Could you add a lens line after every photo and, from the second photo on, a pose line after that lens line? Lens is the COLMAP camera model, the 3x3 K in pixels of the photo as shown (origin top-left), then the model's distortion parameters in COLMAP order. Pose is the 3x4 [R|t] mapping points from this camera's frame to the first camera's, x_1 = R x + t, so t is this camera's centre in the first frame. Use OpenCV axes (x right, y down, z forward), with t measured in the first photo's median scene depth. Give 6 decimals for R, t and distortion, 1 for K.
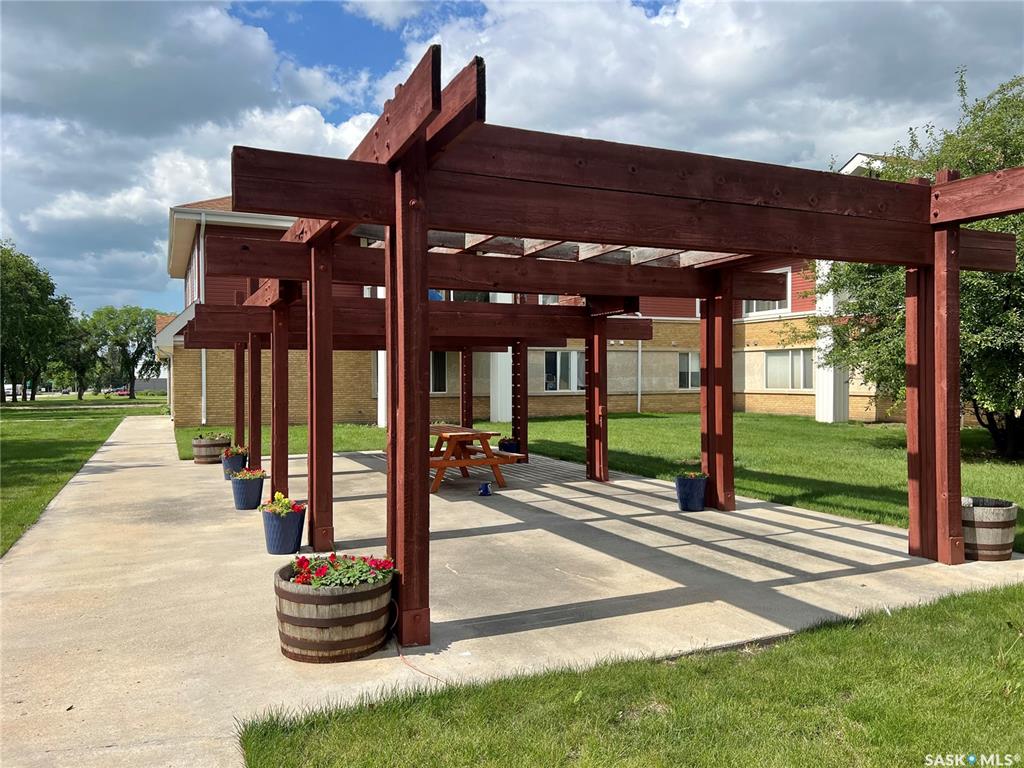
lens RADIAL K [[785.0, 0, 512.0], [0, 785.0, 384.0], [0, 0, 1]] dist [-0.003222, -0.006864]
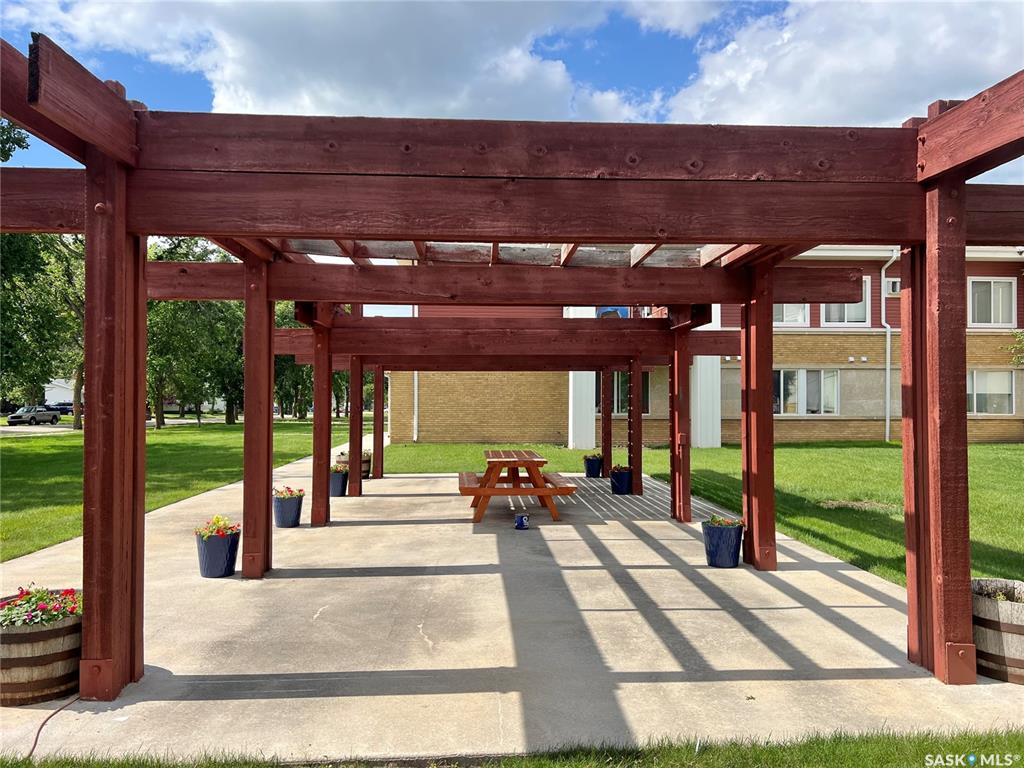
lens RADIAL K [[789.6, 0, 512.0], [0, 789.6, 384.0], [0, 0, 1]] dist [0.078935, -0.116390]
pose [[0.933308, -0.000399, -0.359078, 0.492250], [-0.008922, 0.999665, -0.024300, -0.006336], [0.358967, 0.025883, 0.932991, 0.237880]]
